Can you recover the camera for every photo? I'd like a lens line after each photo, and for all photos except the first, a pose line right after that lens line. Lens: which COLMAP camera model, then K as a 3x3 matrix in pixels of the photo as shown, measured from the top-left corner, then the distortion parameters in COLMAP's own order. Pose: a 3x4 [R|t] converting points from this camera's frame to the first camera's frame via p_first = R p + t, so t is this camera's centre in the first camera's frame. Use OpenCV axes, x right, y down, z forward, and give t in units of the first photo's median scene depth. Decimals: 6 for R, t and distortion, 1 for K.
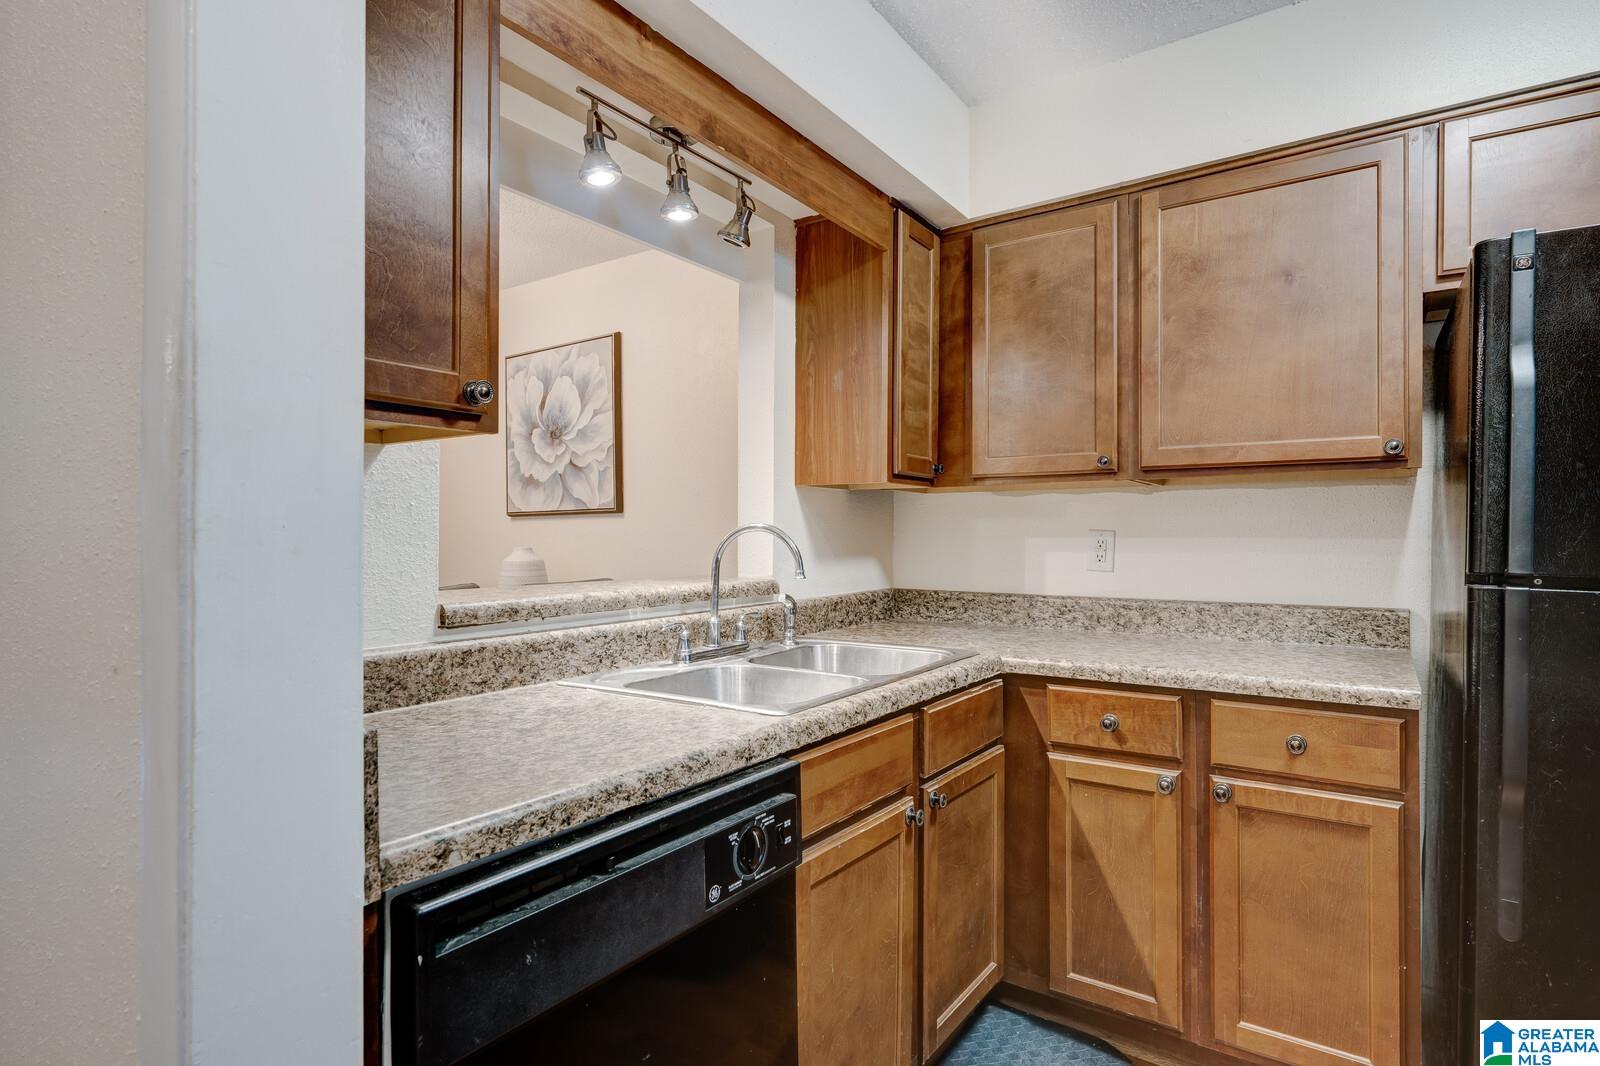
lens RADIAL K [[813.5, 0, 797.6], [0, 813.5, 538.8], [0, 0, 1]] dist [0.000540, 0.000168]
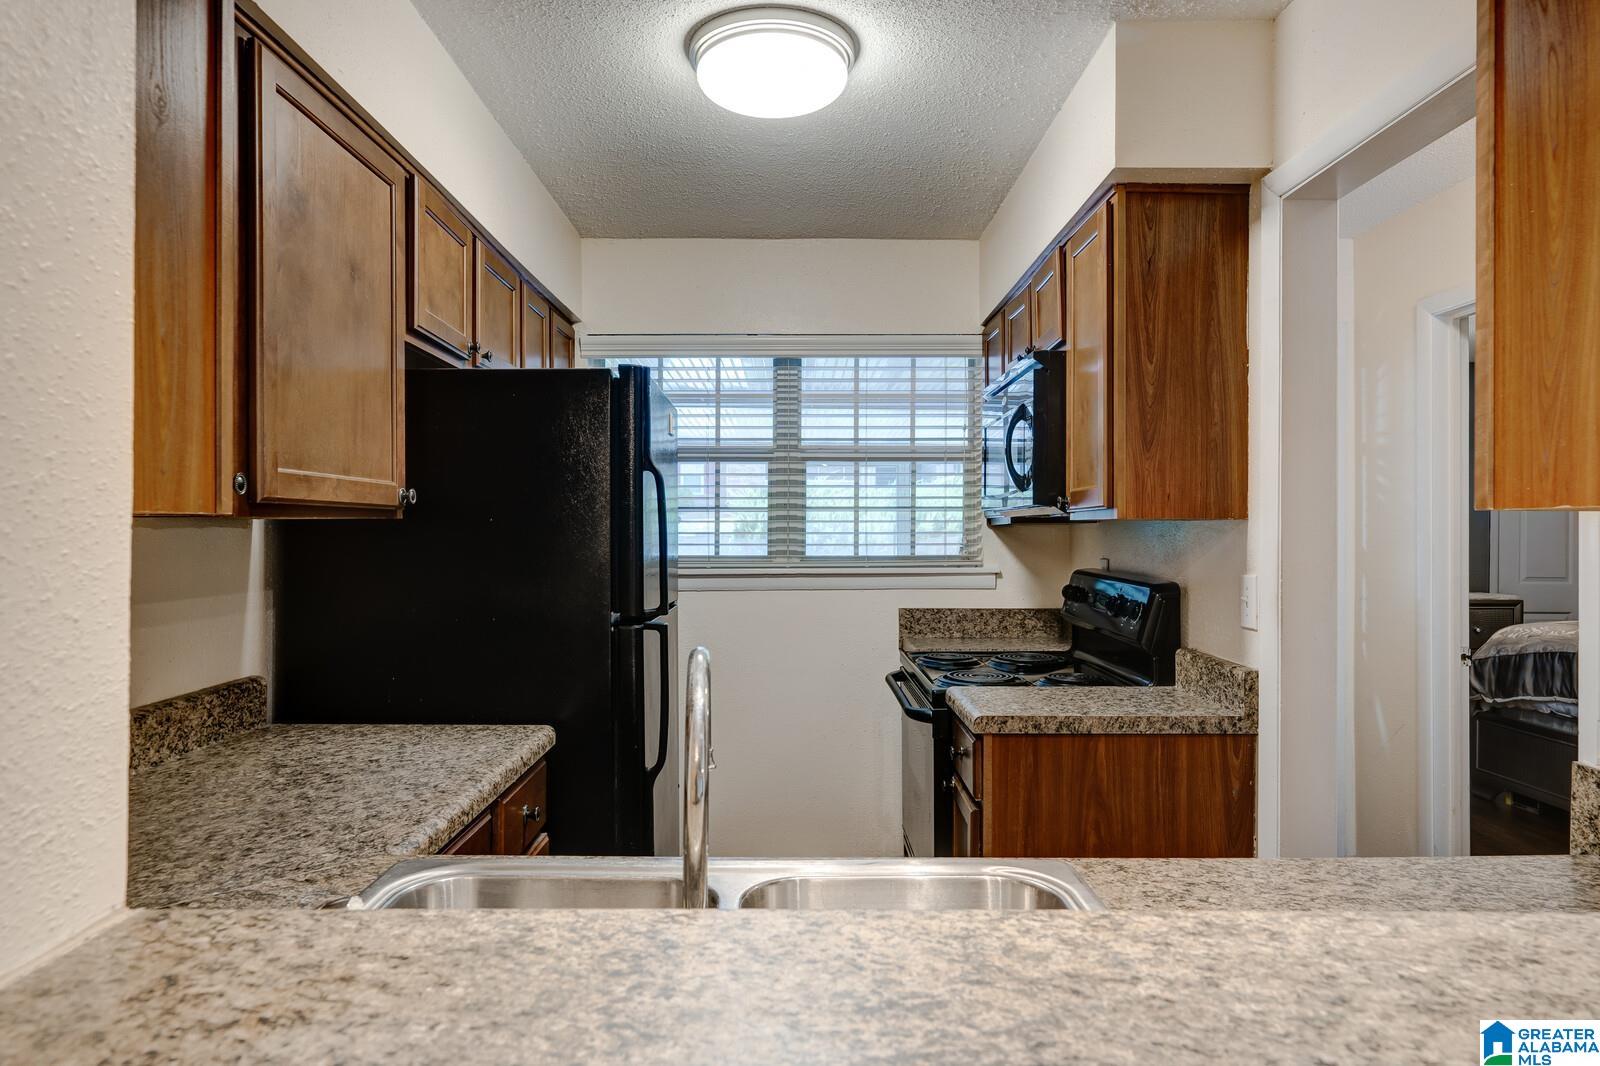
lens RADIAL K [[1010.8, 0, 794.8], [0, 1010.8, 532.5], [0, 0, 1]] dist [-0.003198, 0.001193]
pose [[-0.569960, -0.006424, 0.821647, -0.426455], [0.000968, 0.999963, 0.008489, -0.070249], [-0.821672, 0.005634, -0.569933, 1.126528]]
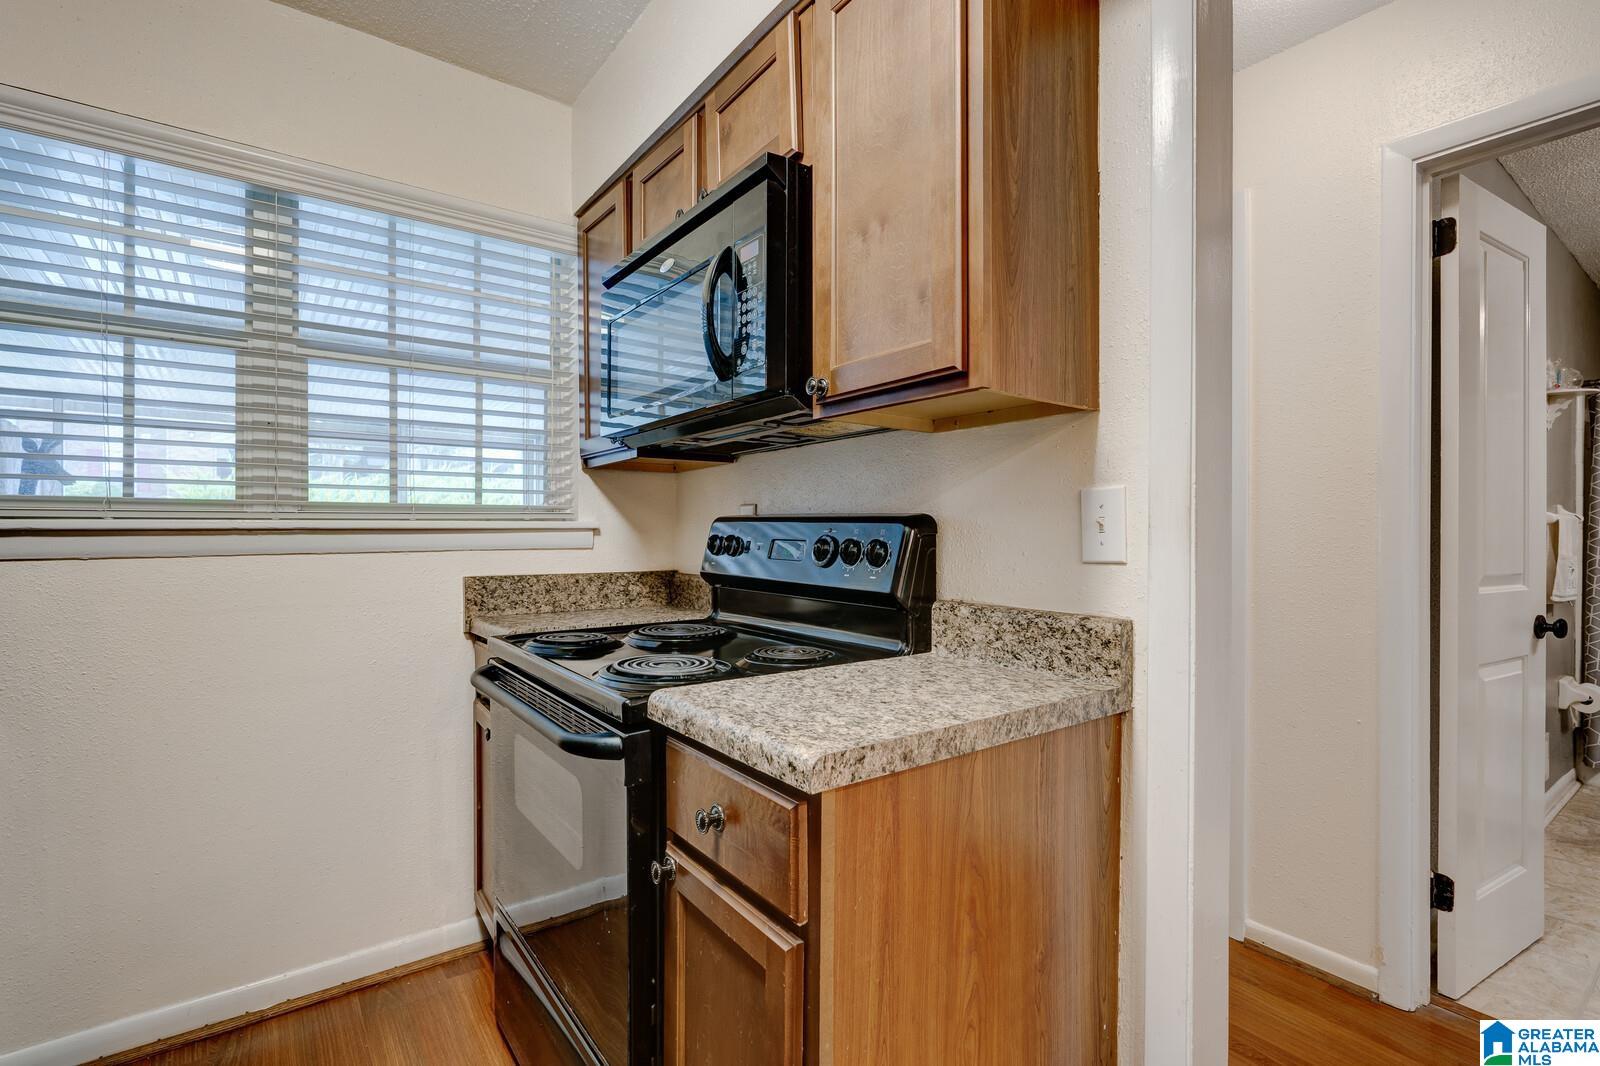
lens RADIAL K [[741.0, 0, 803.3], [0, 741.0, 539.8], [0, 0, 1]] dist [-0.005202, 0.000662]
pose [[-0.948495, -0.006441, 0.316726, 0.251644], [-0.002351, 0.999909, 0.013295, 0.021794], [-0.316783, 0.011866, -0.948424, 0.701667]]
